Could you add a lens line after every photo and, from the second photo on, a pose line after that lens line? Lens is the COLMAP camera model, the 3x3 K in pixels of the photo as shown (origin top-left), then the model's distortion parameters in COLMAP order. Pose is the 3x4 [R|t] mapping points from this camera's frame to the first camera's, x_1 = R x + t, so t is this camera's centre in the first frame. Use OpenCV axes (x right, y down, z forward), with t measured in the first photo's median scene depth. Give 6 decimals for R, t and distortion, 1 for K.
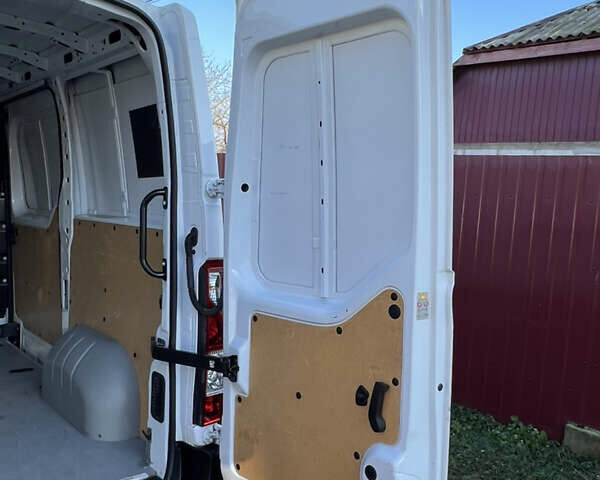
lens RADIAL K [[609.0, 0, 313.7], [0, 609.0, 238.5], [0, 0, 1]] dist [0.033779, -0.011488]
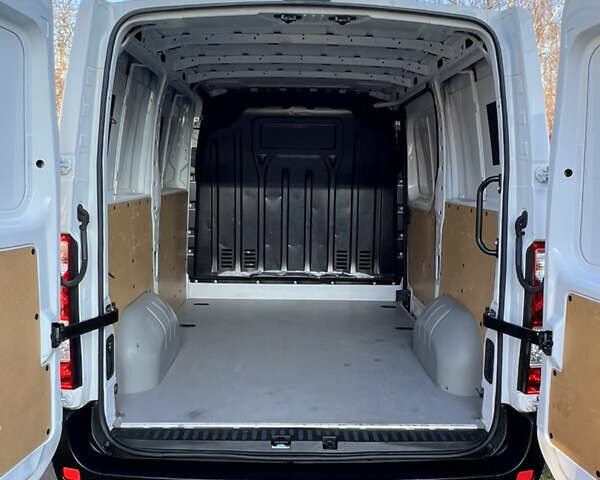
lens RADIAL K [[609.0, 0, 313.7], [0, 609.0, 238.5], [0, 0, 1]] dist [0.033779, -0.011488]
pose [[0.793509, 0.043168, -0.607025, 0.167207], [-0.027474, 0.999005, 0.035128, 0.003377], [0.607938, -0.011197, 0.793906, -0.089229]]
